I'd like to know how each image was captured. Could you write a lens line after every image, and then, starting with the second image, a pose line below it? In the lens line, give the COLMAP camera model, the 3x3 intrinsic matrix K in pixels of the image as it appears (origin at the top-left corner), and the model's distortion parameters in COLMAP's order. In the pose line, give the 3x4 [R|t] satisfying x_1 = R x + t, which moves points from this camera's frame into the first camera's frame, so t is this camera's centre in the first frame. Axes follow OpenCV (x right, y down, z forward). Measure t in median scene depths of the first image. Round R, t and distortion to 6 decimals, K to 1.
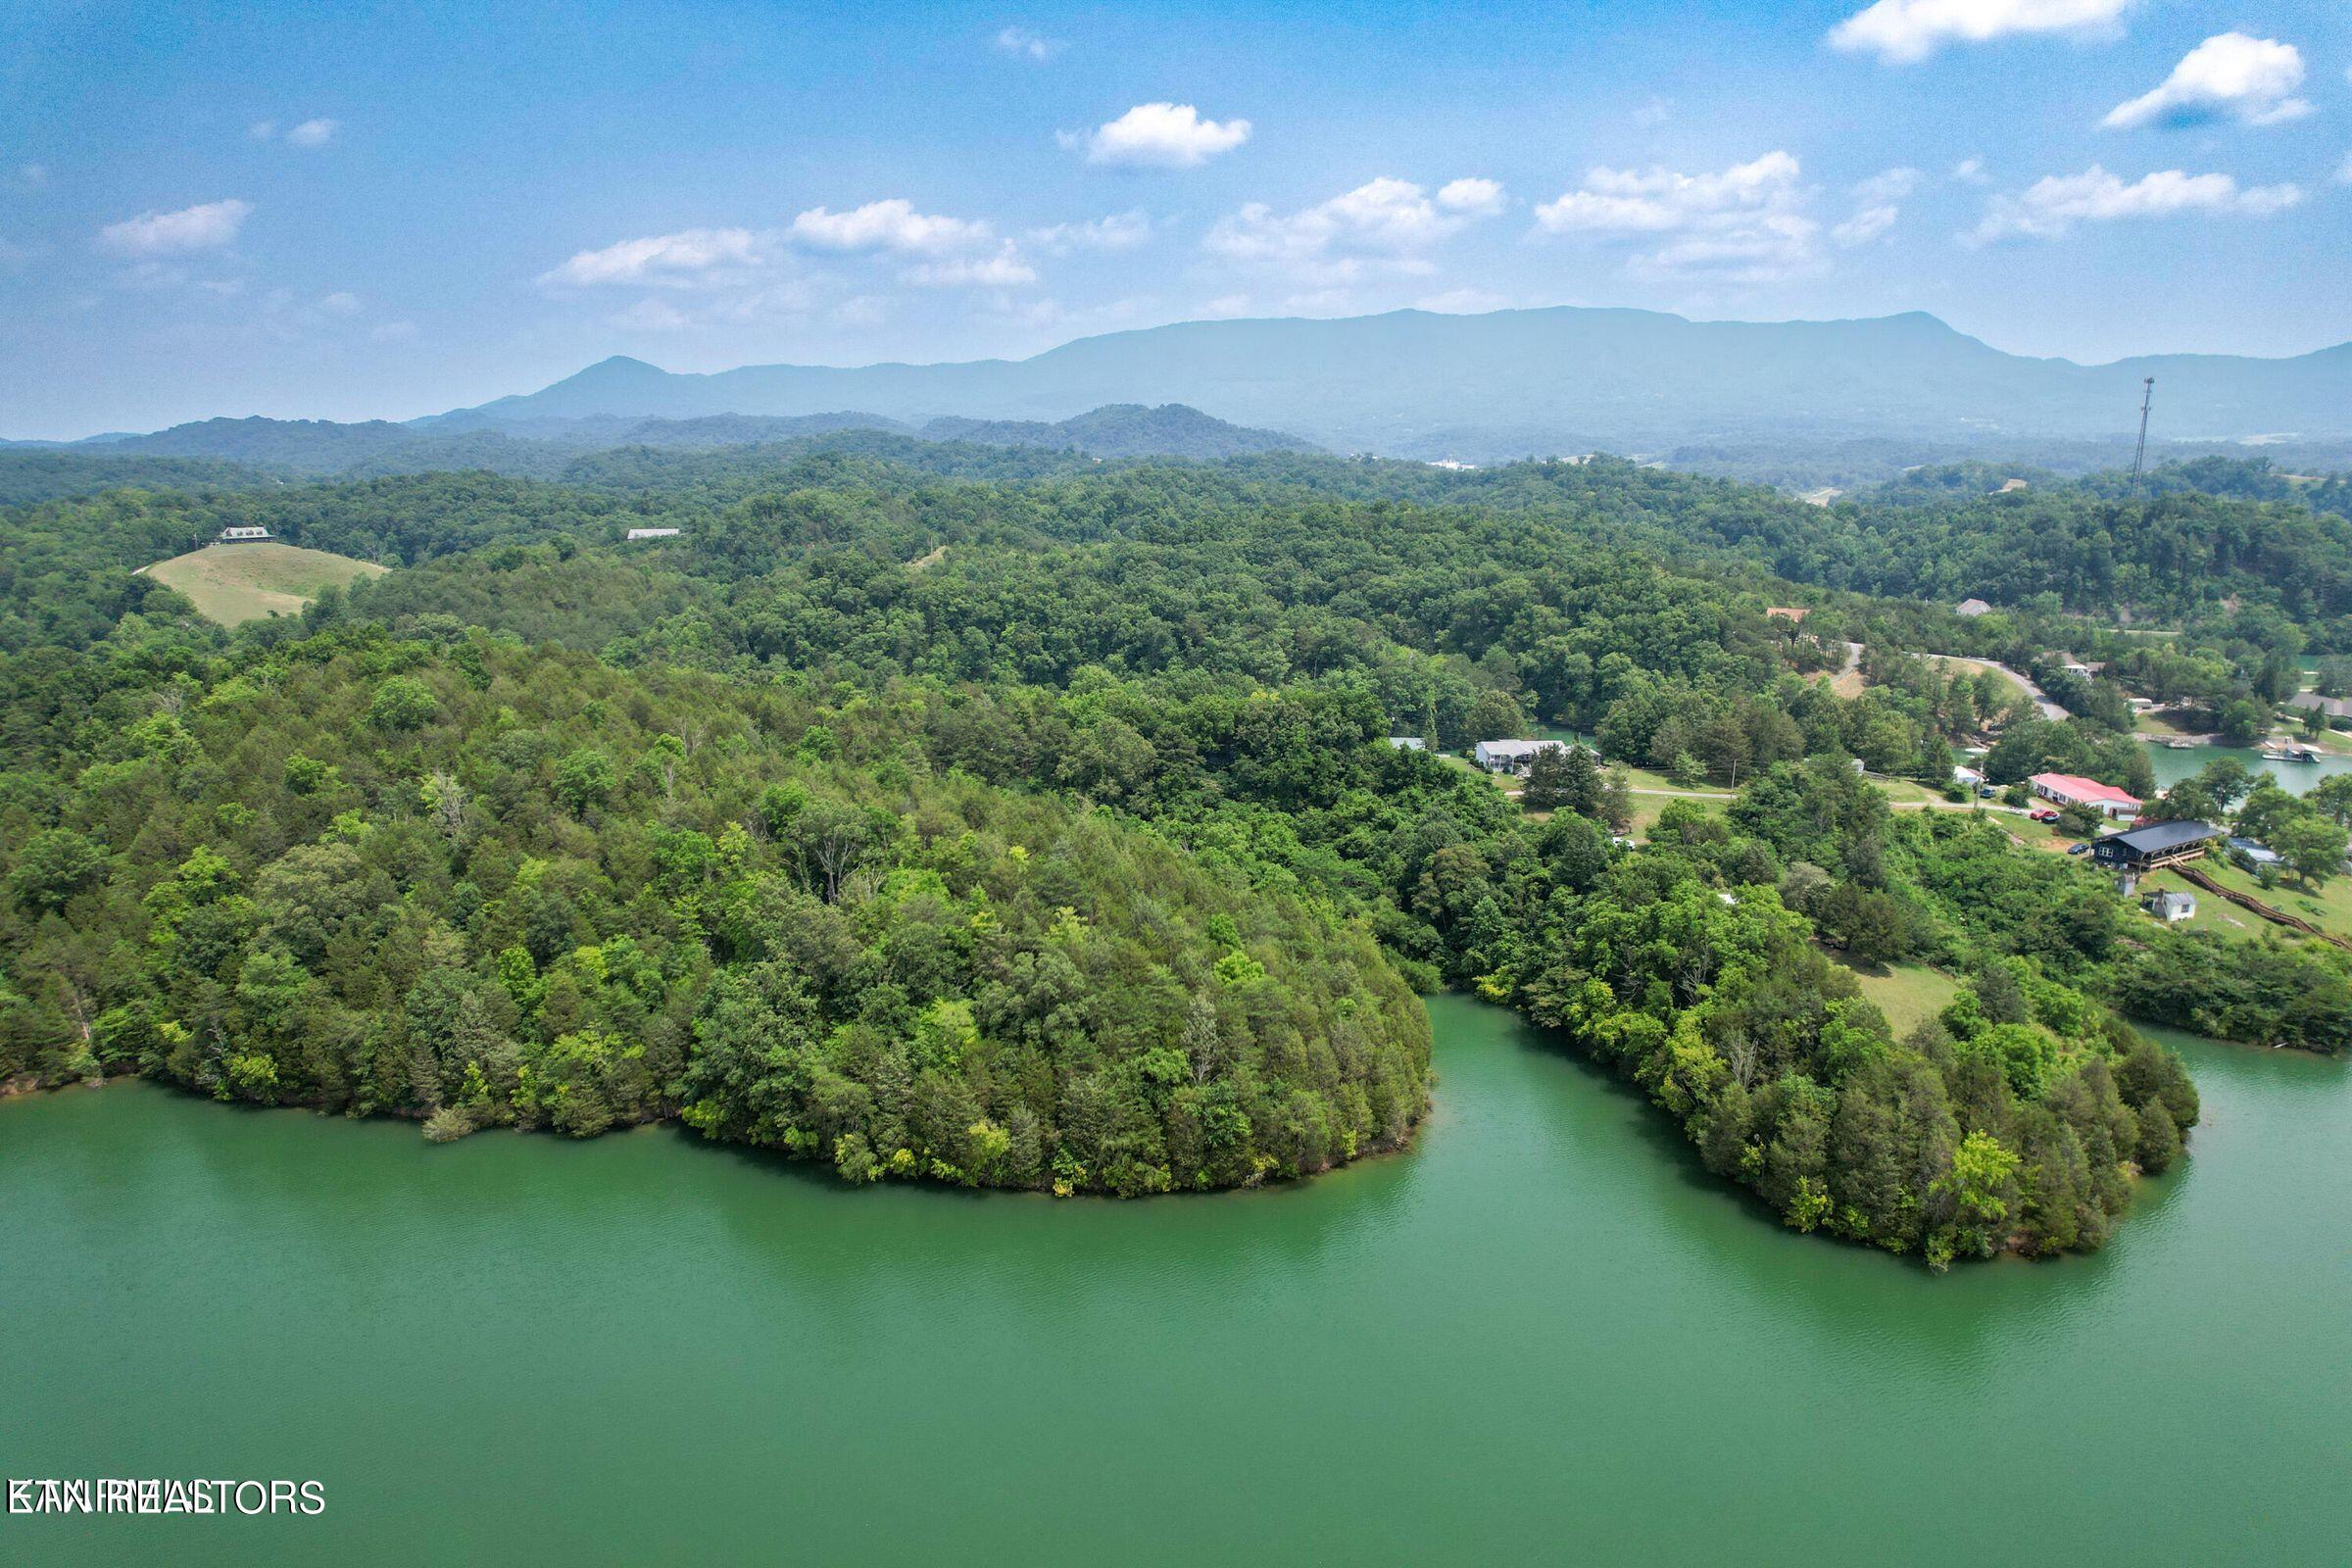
lens RADIAL K [[1504.1, 0, 1188.7], [0, 1504.1, 784.3], [0, 0, 1]] dist [-0.076767, 0.070240]
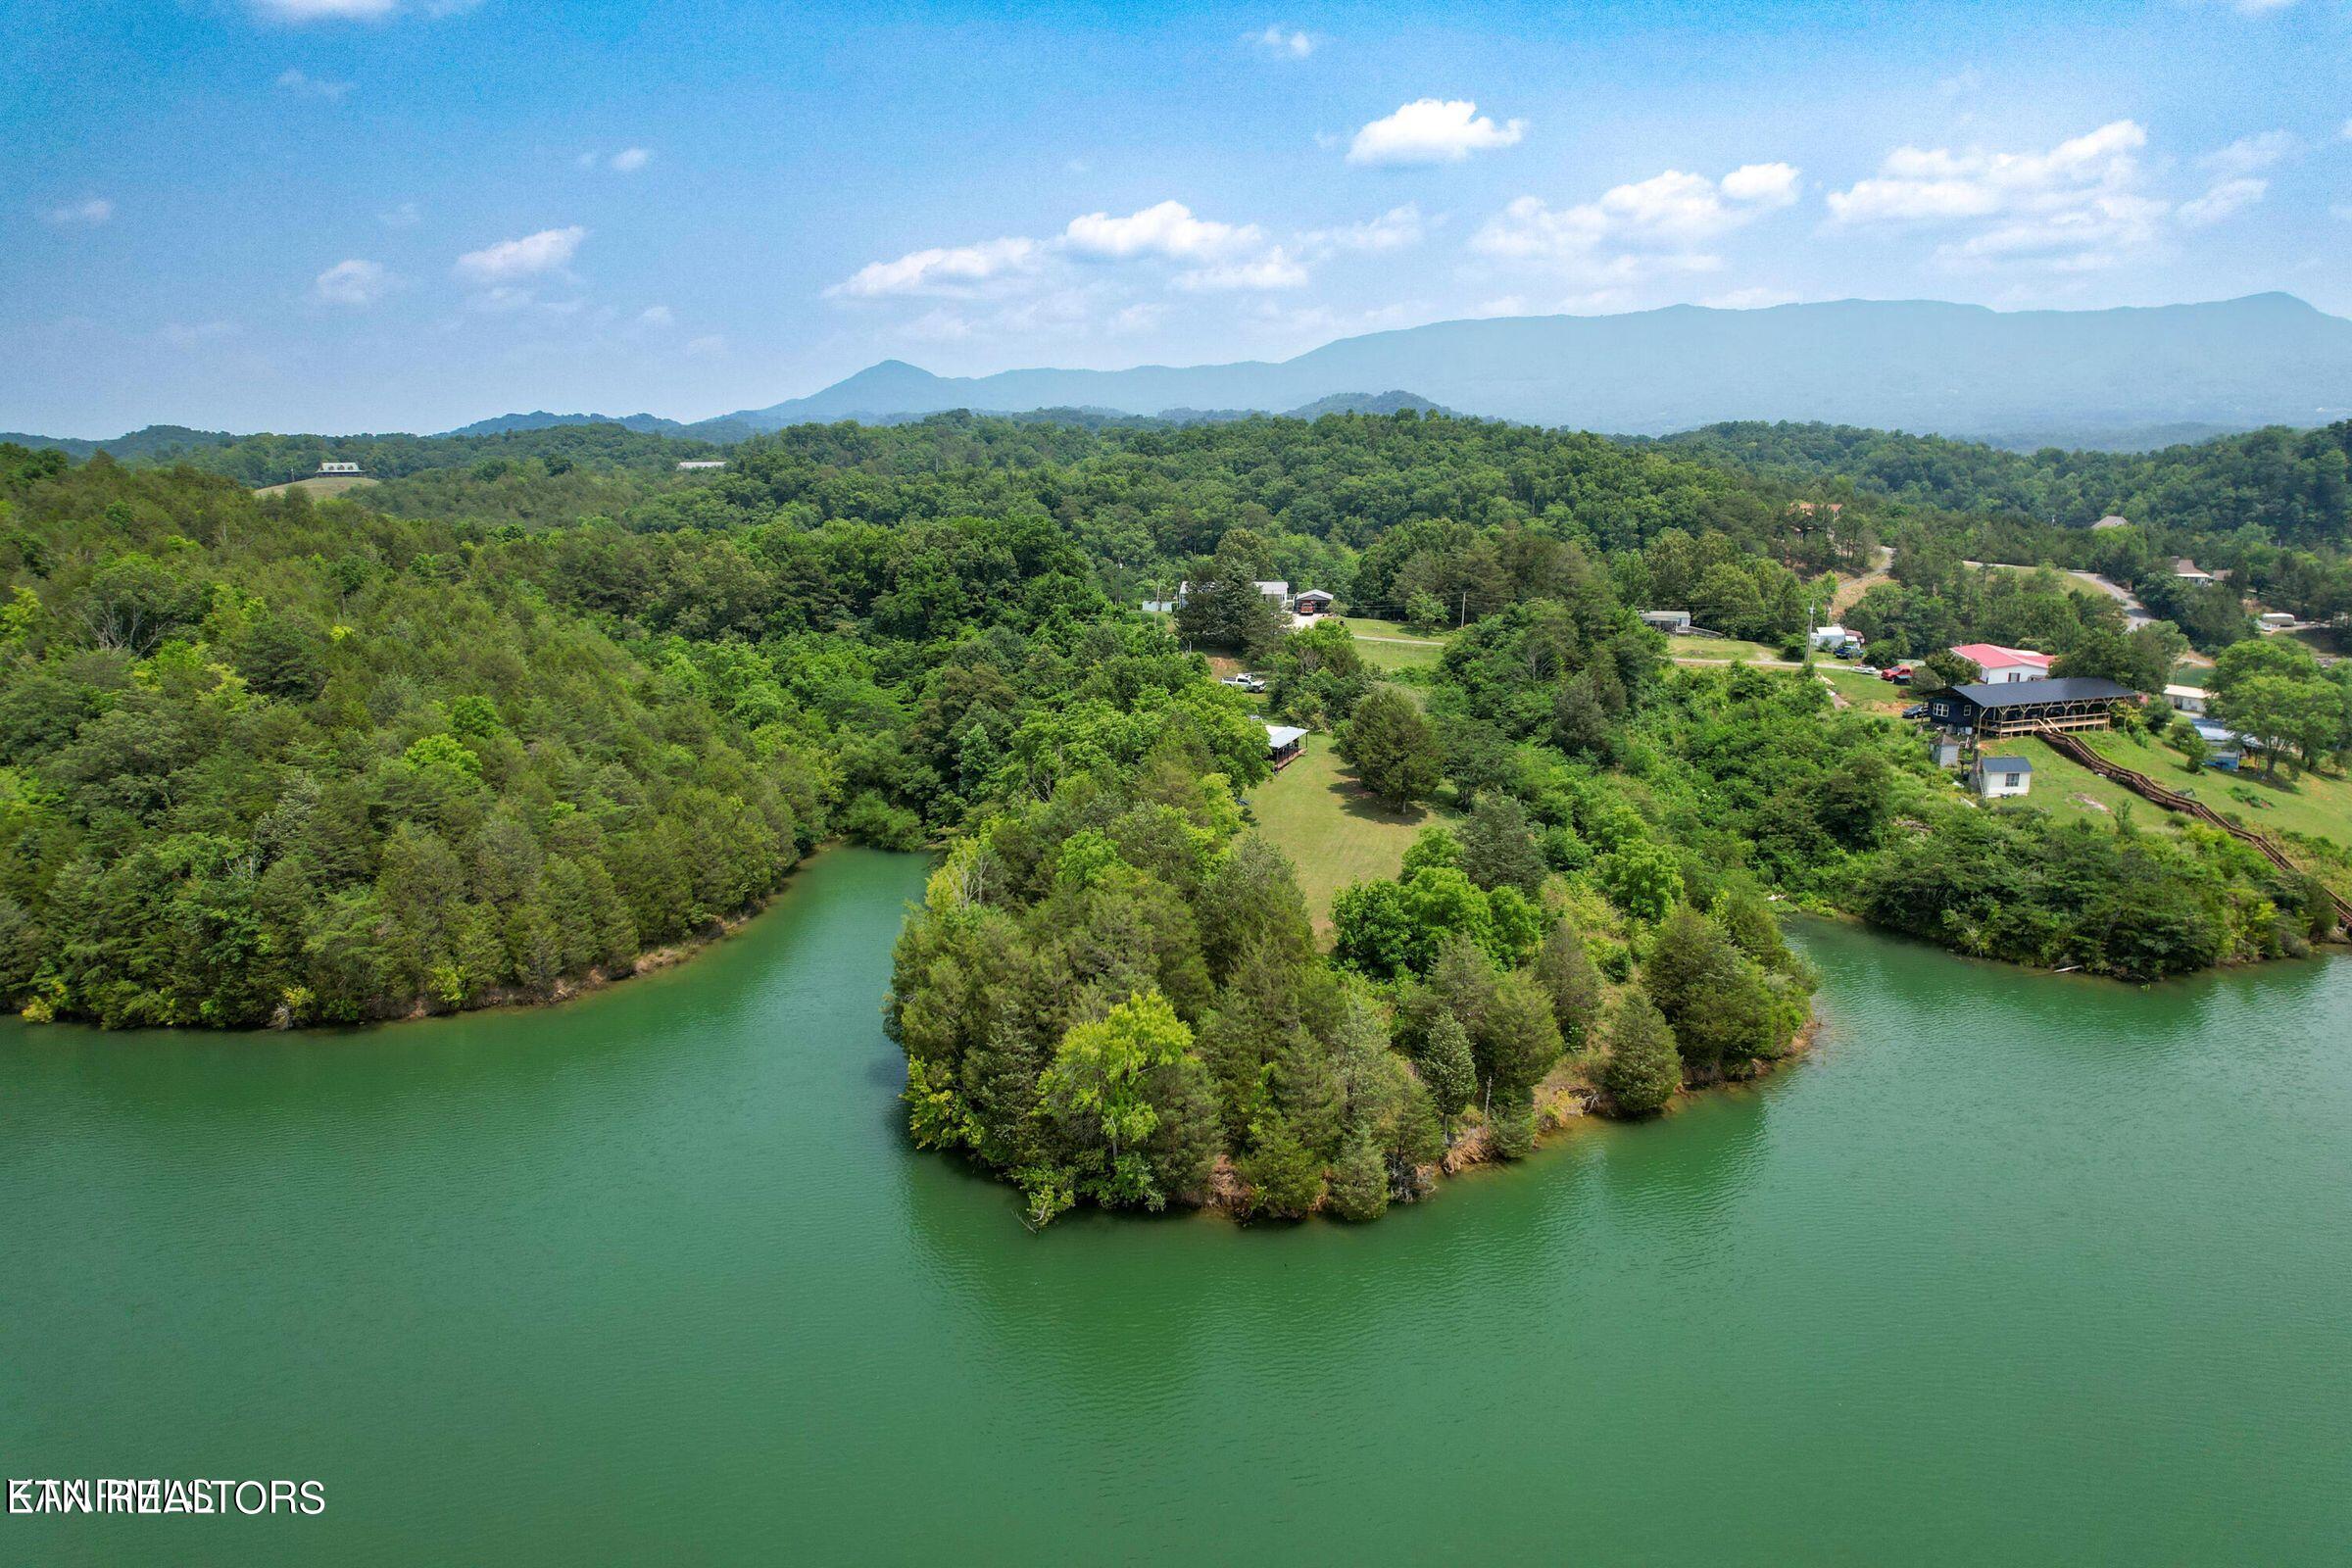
lens RADIAL K [[1504.1, 0, 1189.9], [0, 1504.1, 791.4], [0, 0, 1]] dist [-0.076767, 0.070240]
pose [[0.983978, 0.036029, -0.174613, 0.360253], [-0.036257, 0.999341, 0.001881, 0.085567], [0.174566, 0.004480, 0.984635, 0.234785]]
